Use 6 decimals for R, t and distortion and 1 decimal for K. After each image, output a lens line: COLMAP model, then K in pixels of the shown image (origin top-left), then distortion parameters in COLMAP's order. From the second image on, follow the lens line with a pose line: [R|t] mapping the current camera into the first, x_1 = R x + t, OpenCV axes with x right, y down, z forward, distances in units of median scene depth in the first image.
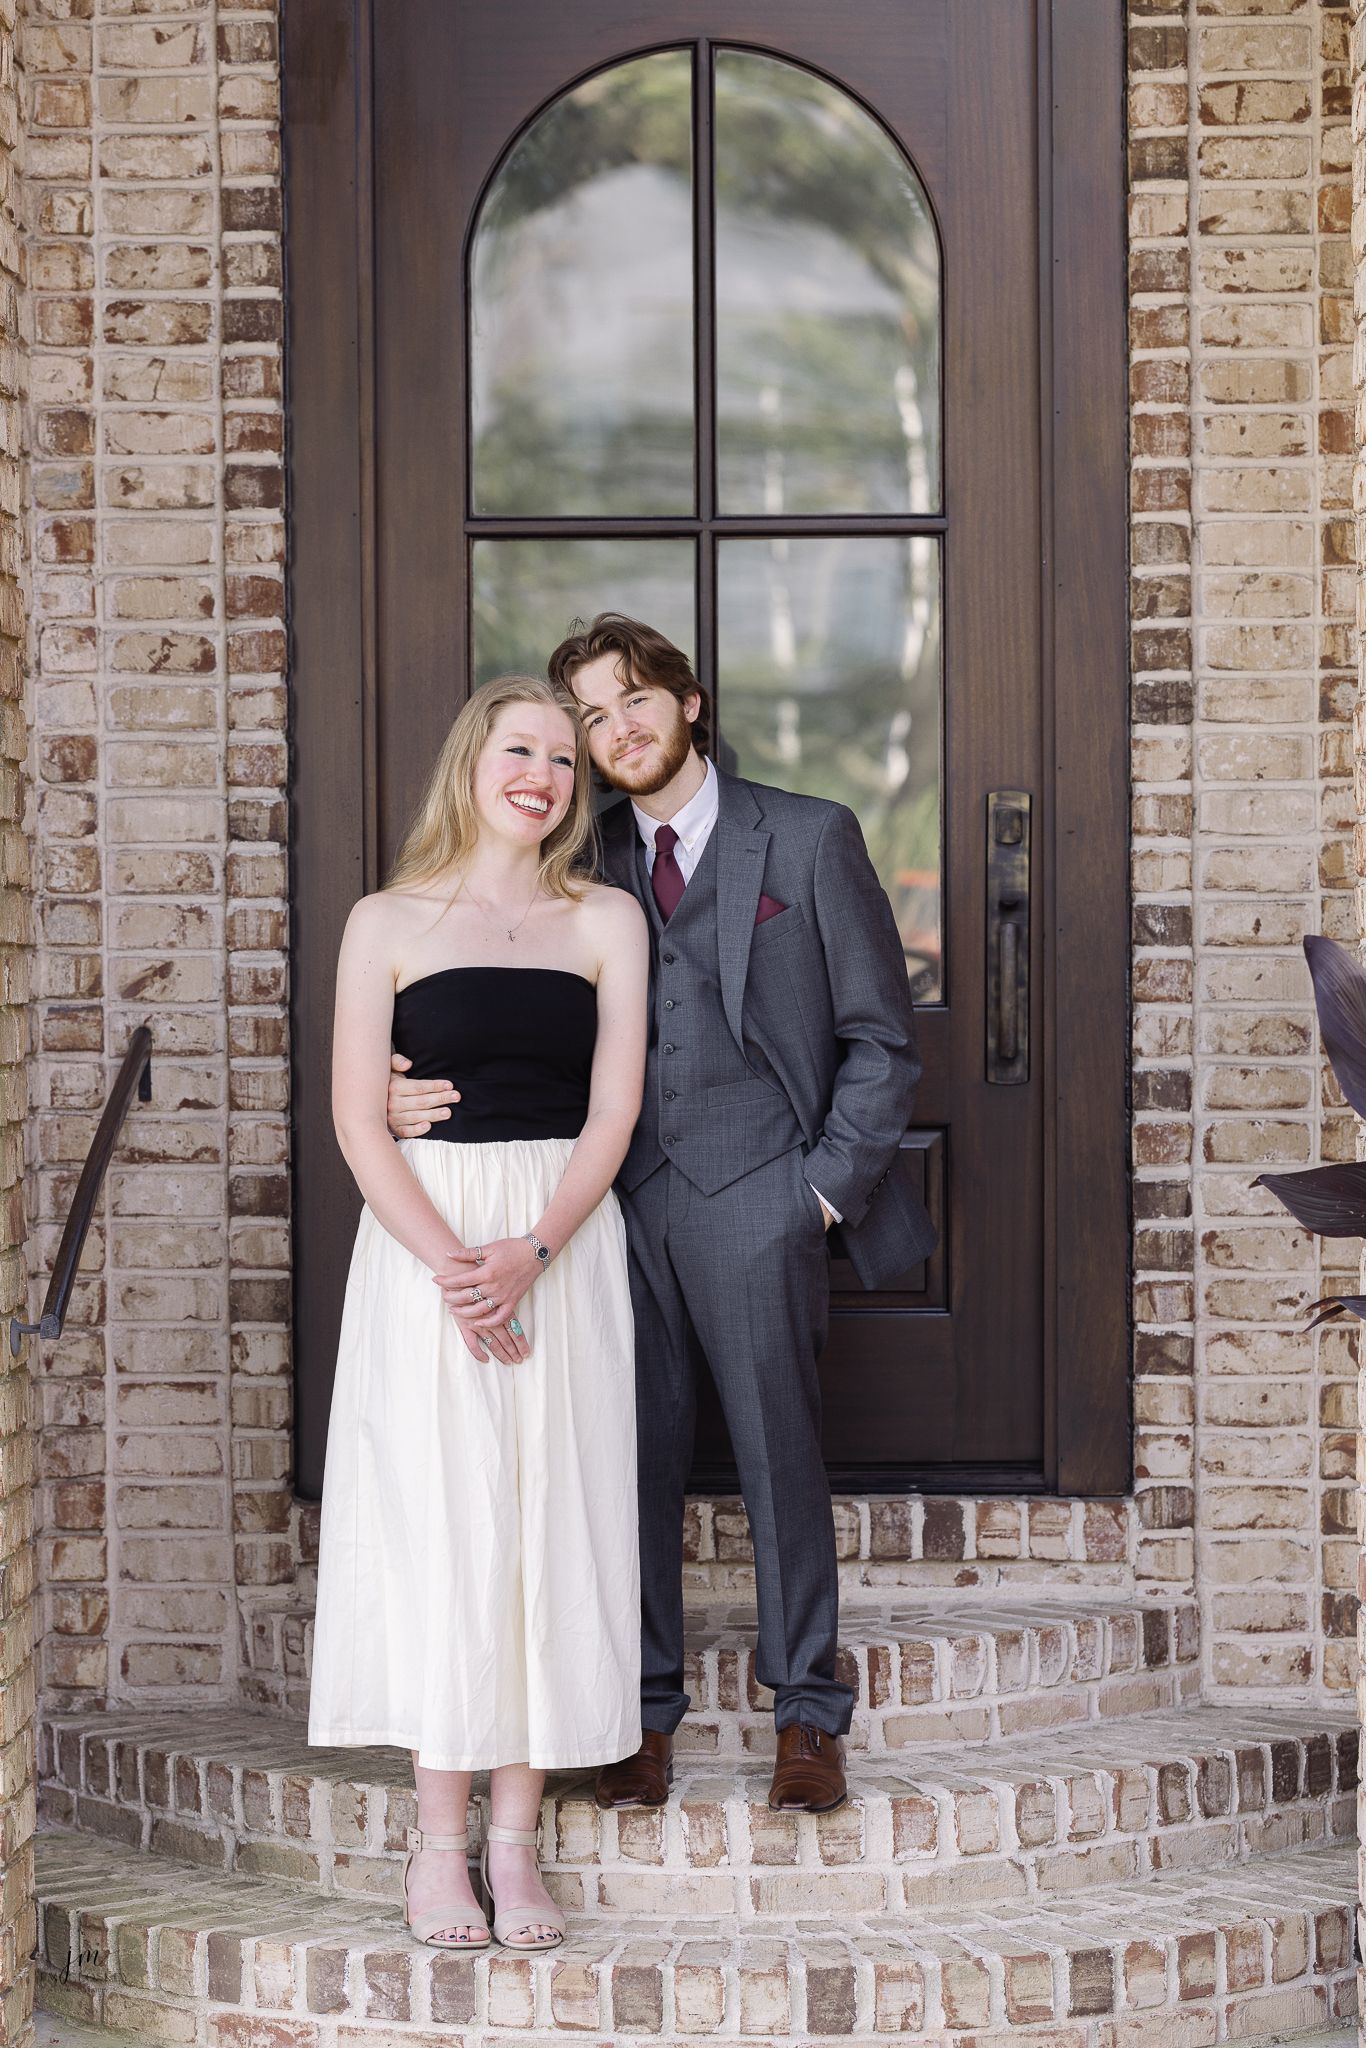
lens RADIAL K [[5467.6, 0, 683.0], [0, 5467.6, 1024.0], [0, 0, 1]] dist [0.086043, -1.168305]
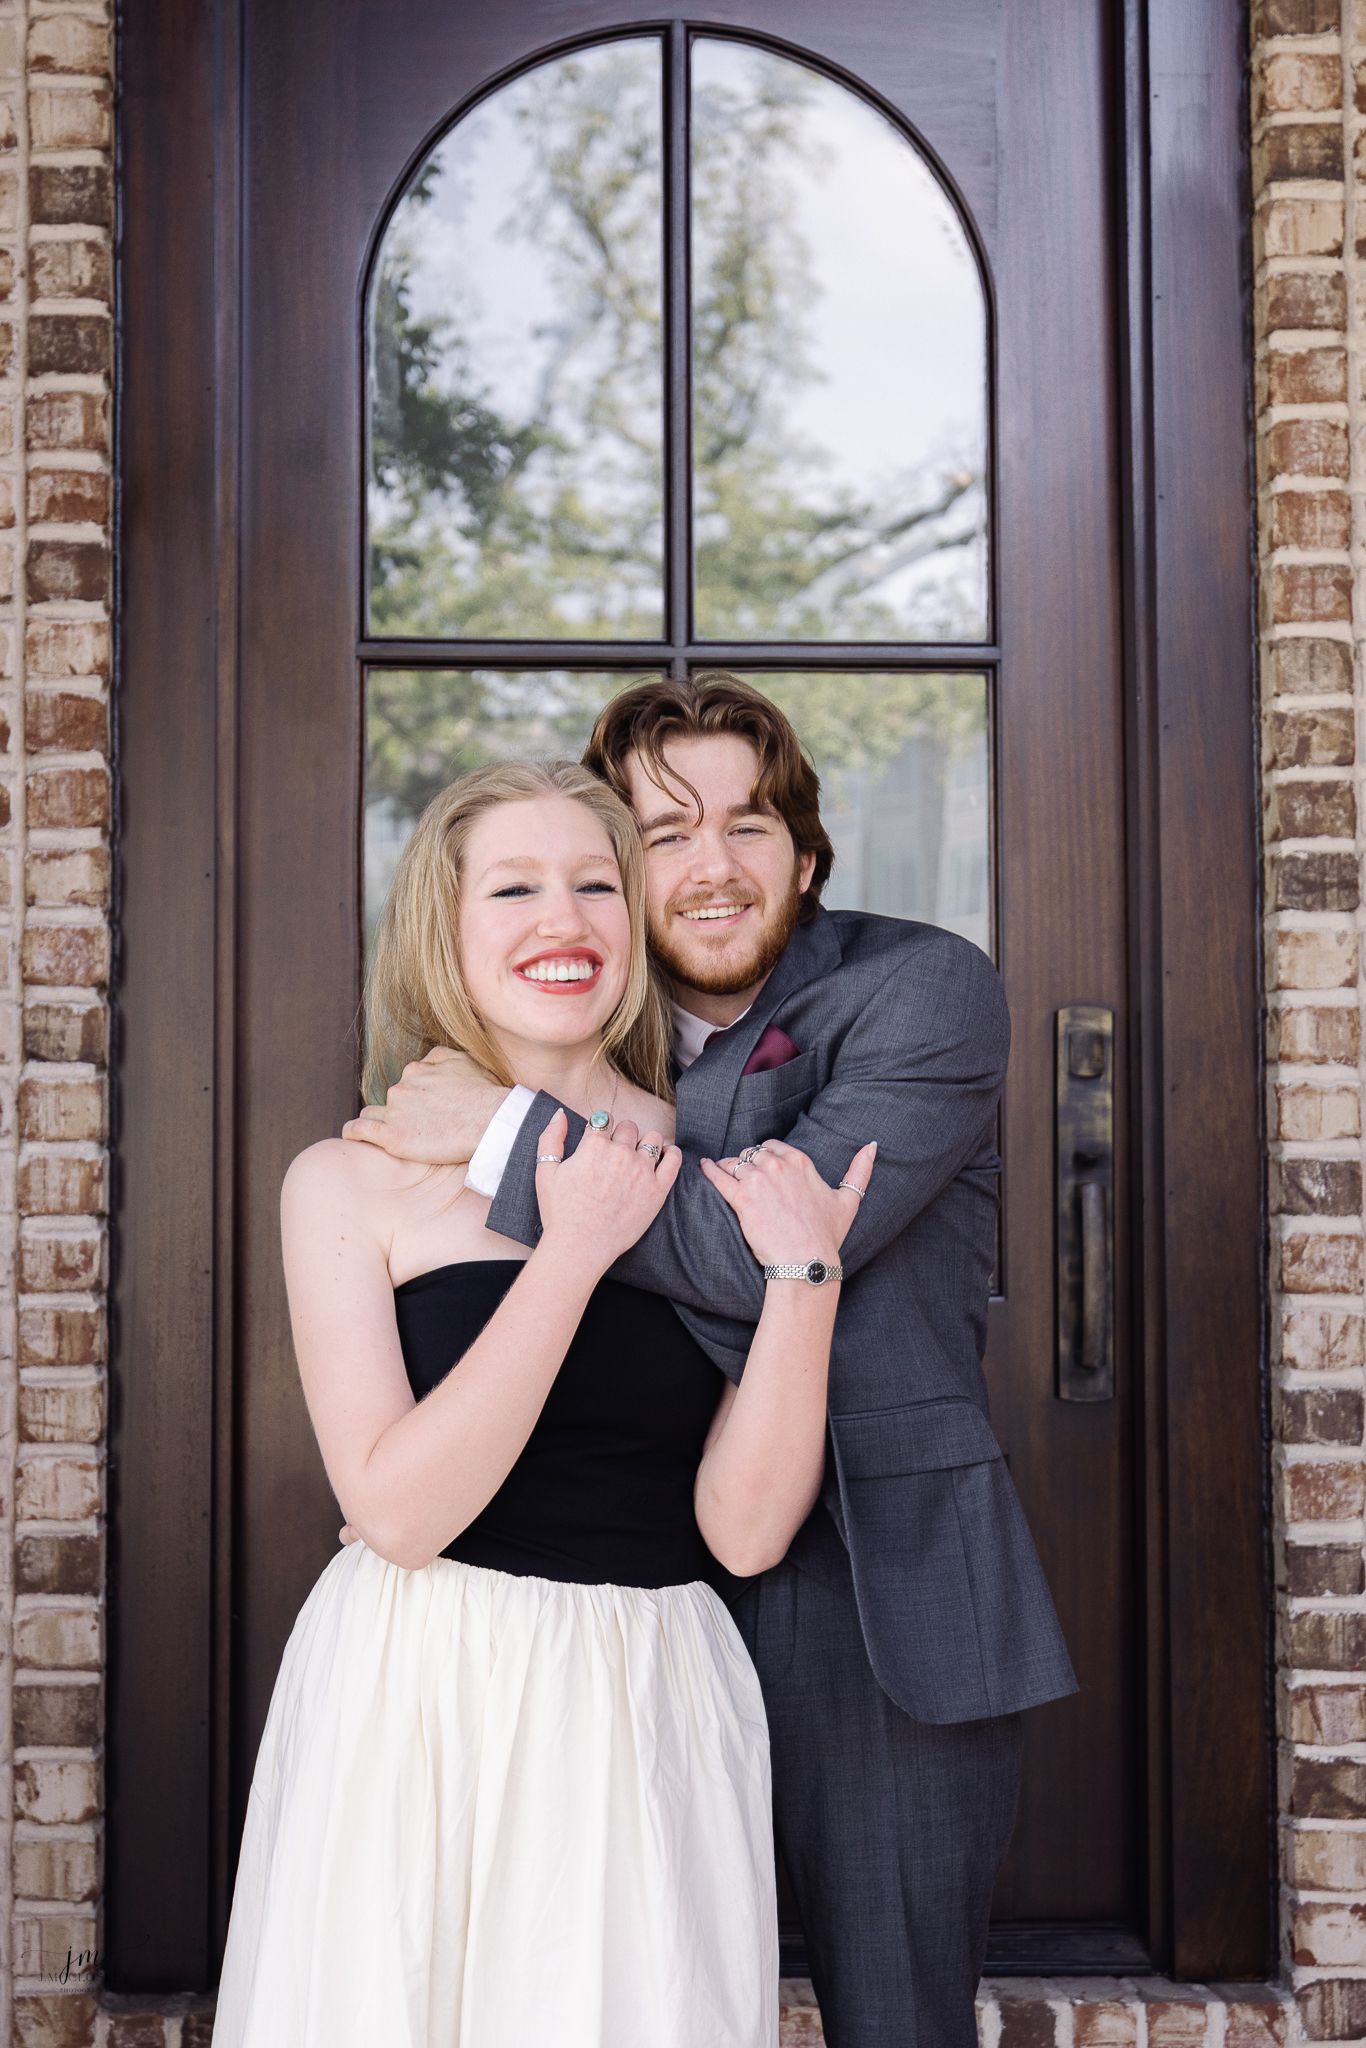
lens RADIAL K [[2876.4, 0, 589.5], [0, 2876.4, 1047.5], [0, 0, 1]] dist [0.011705, -0.011619]
pose [[0.998086, 0.008402, 0.061273, -0.032512], [-0.003961, 0.997379, -0.072244, -0.008562], [-0.061720, 0.071863, 0.995503, 0.623130]]
